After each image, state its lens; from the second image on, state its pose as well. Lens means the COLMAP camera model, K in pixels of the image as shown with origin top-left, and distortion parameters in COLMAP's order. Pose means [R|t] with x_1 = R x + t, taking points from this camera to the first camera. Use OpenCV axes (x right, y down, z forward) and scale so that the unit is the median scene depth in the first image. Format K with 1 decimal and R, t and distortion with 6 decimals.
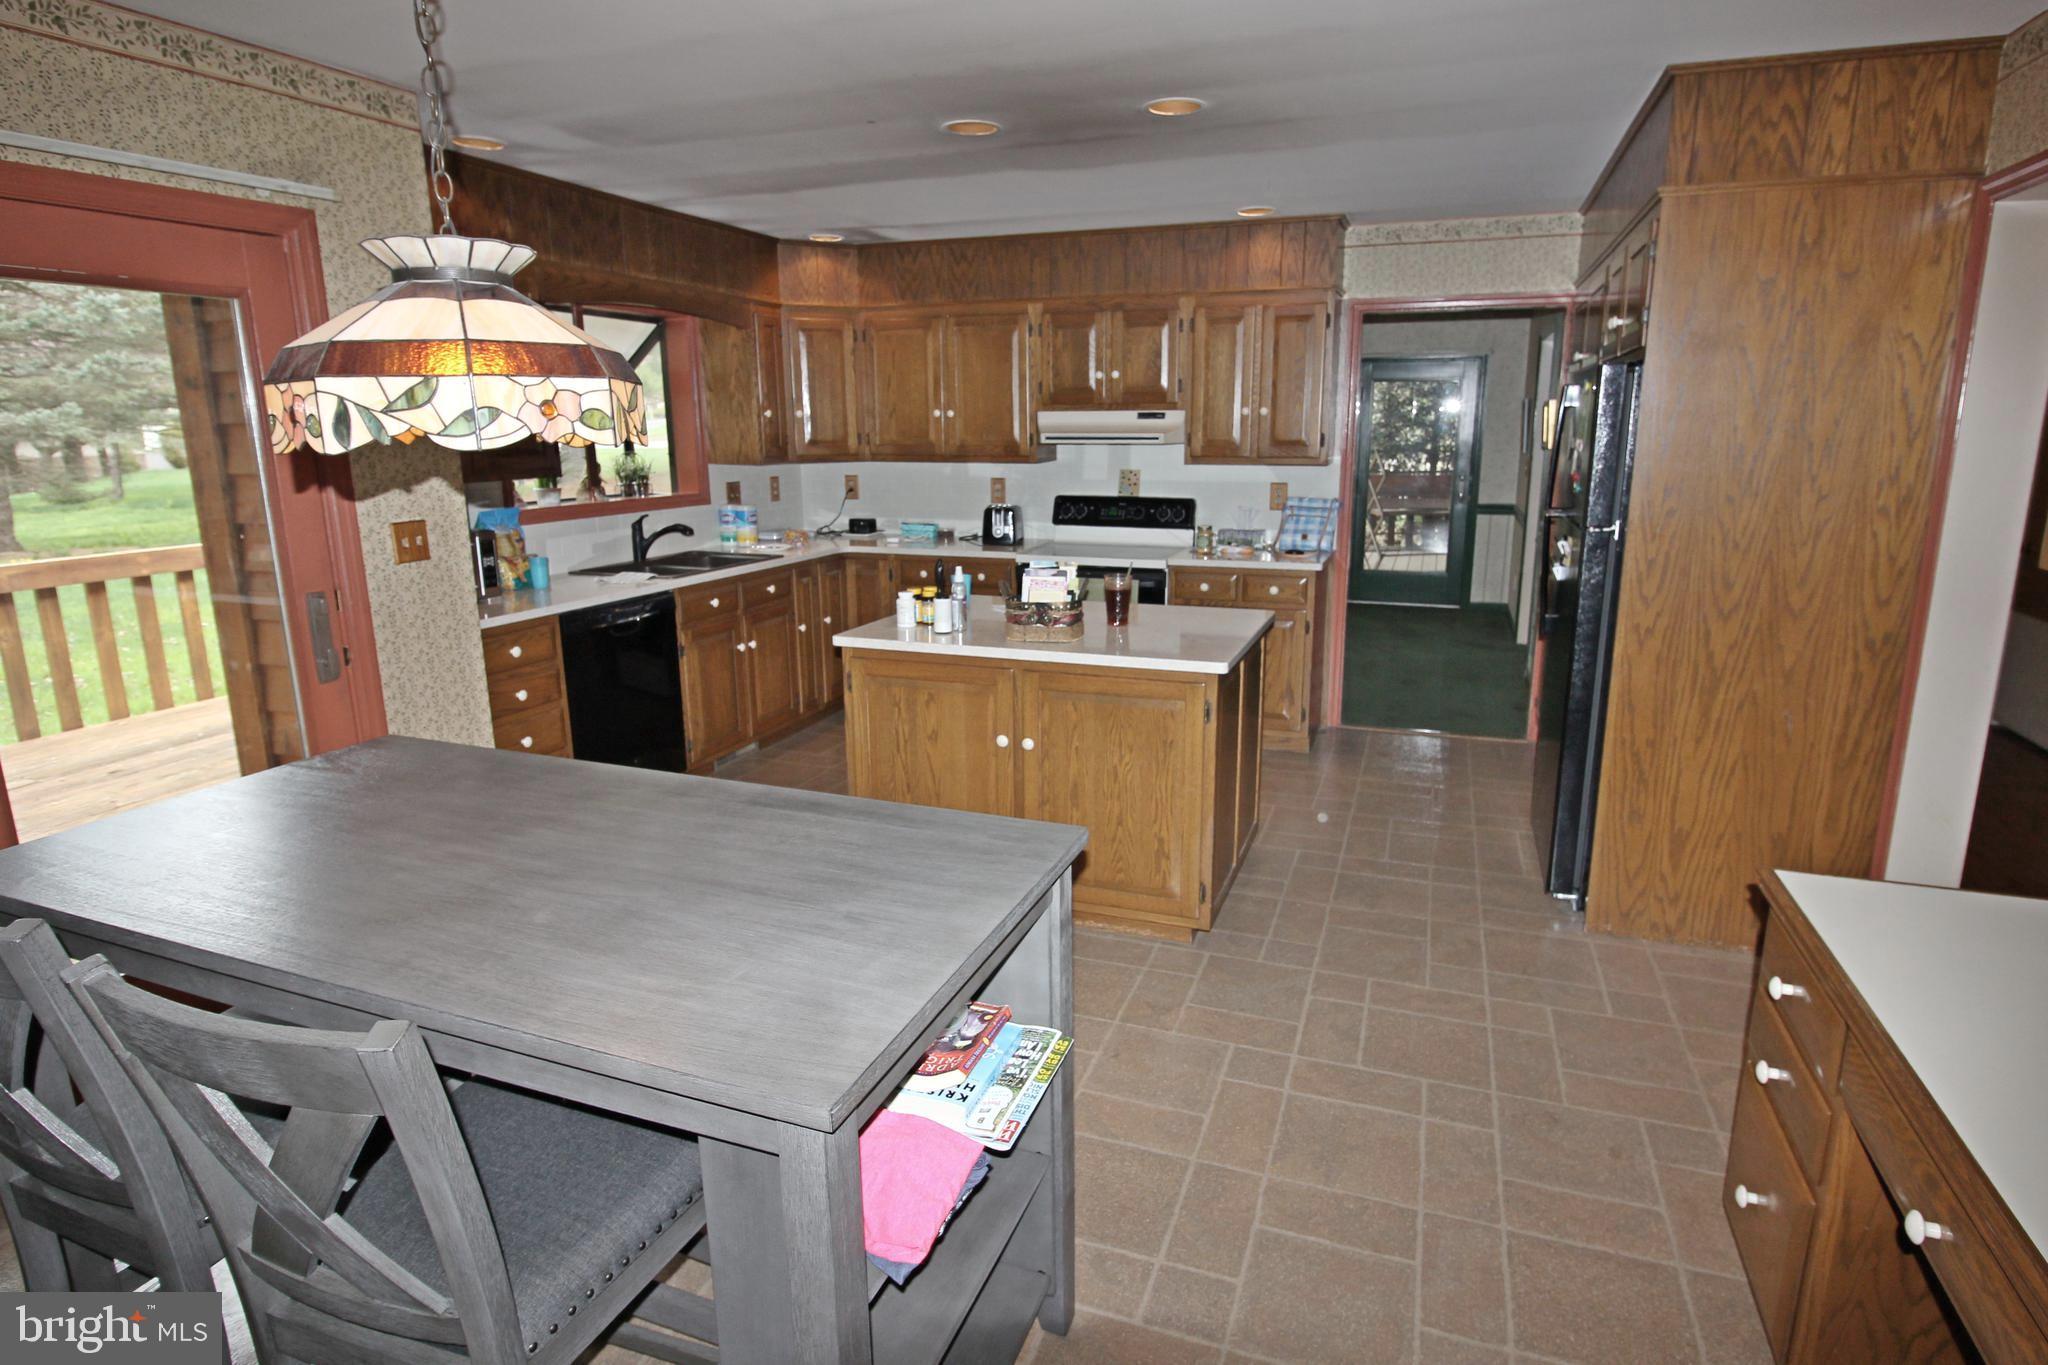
lens RADIAL K [[1091.7, 0, 1050.4], [0, 1091.7, 677.0], [0, 0, 1]] dist [-0.004630, -0.003776]
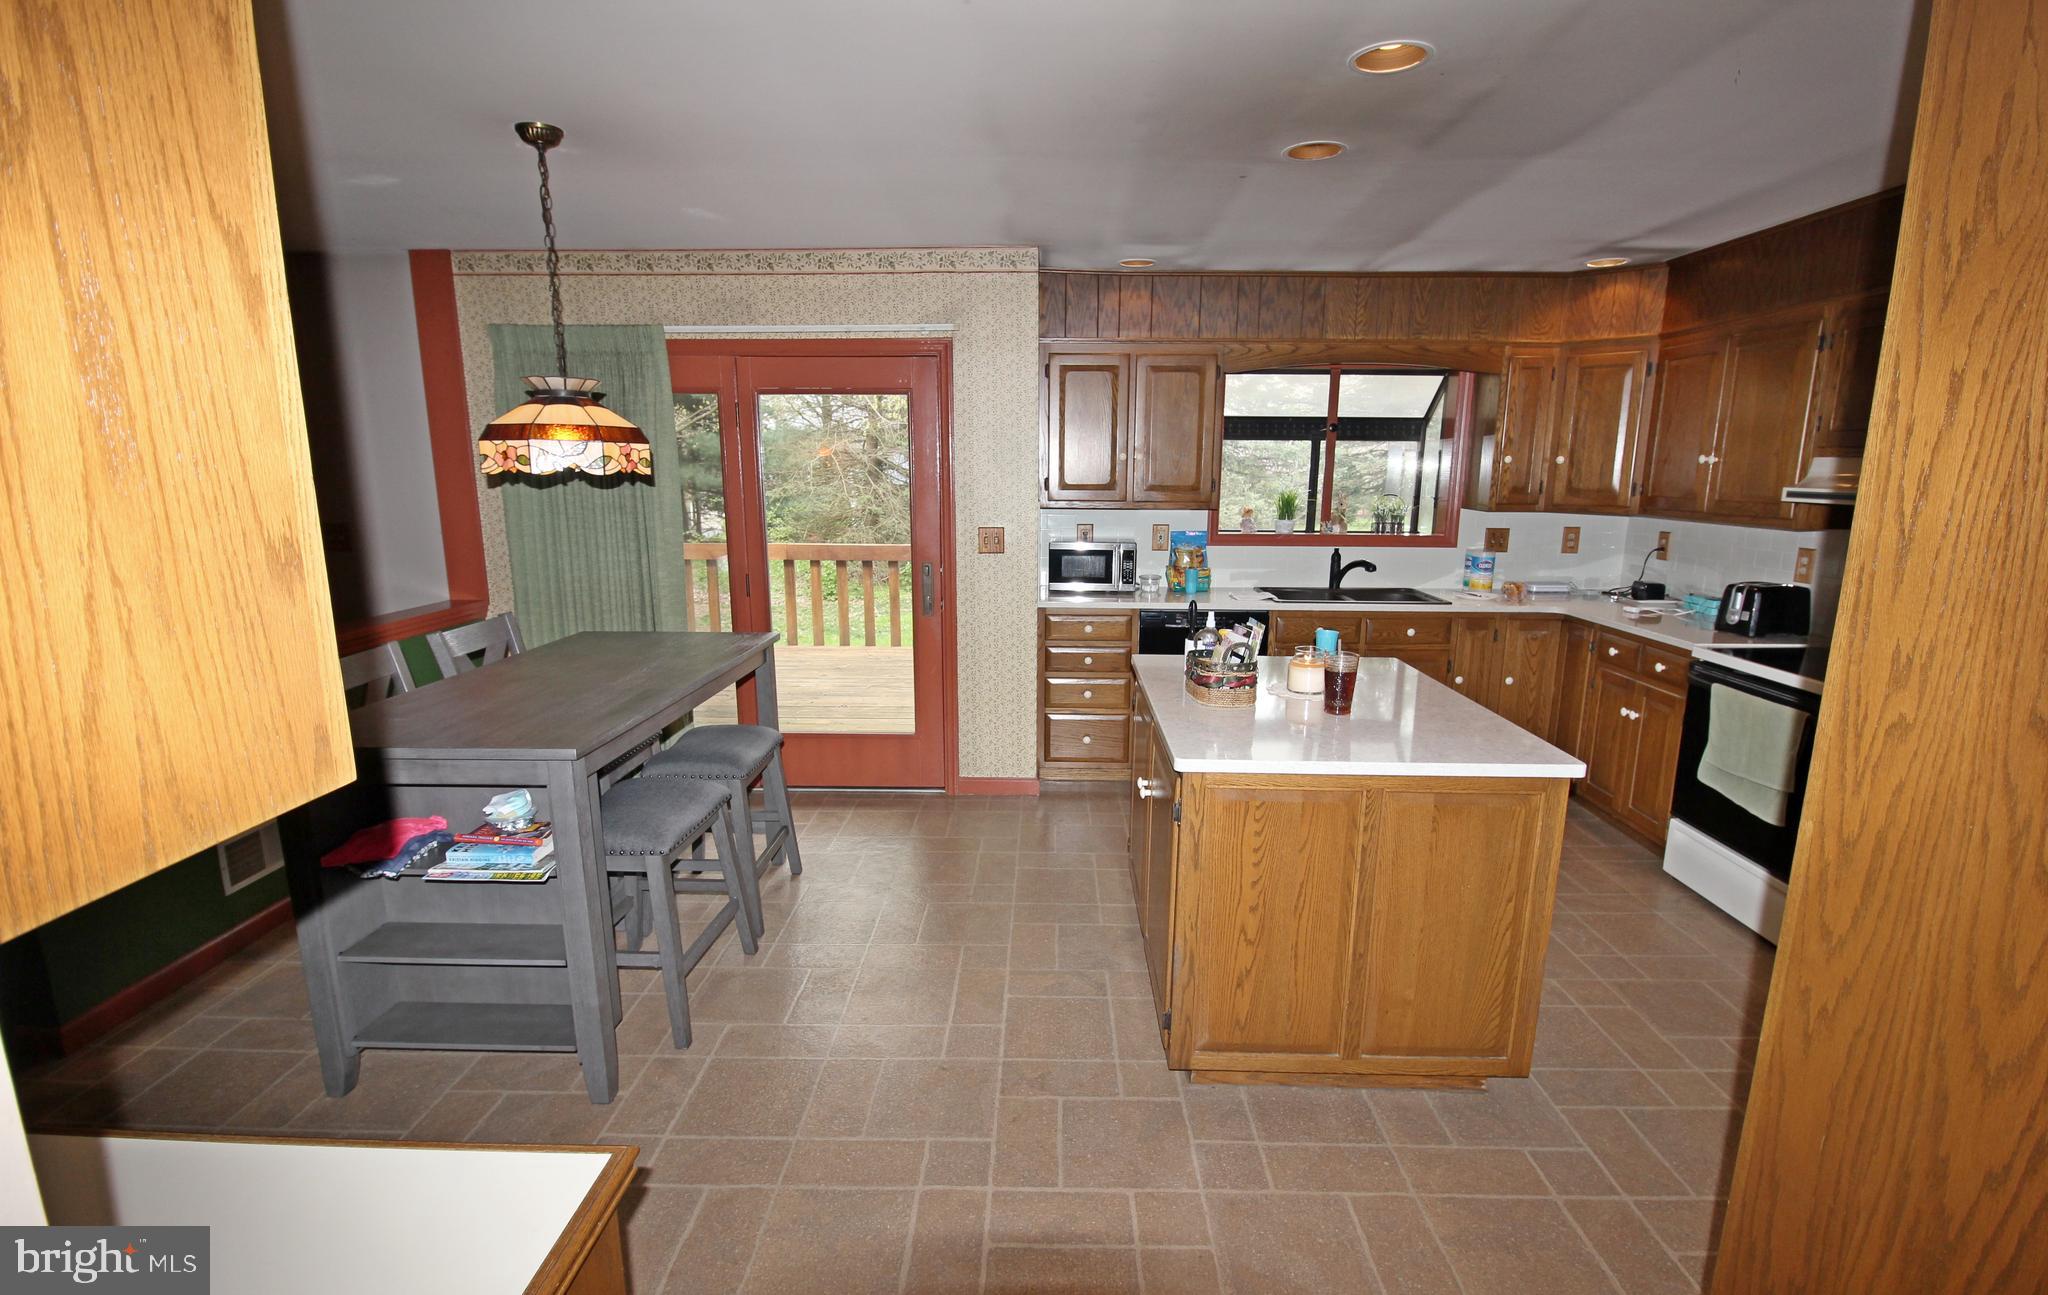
lens RADIAL K [[965.3, 0, 1035.6], [0, 965.3, 654.1], [0, 0, 1]] dist [-0.004043, -0.002535]
pose [[0.322762, 0.184852, -0.928254, 0.523984], [-0.222440, 0.968088, 0.115440, -0.100091], [0.919970, 0.169221, 0.353580, 0.428586]]
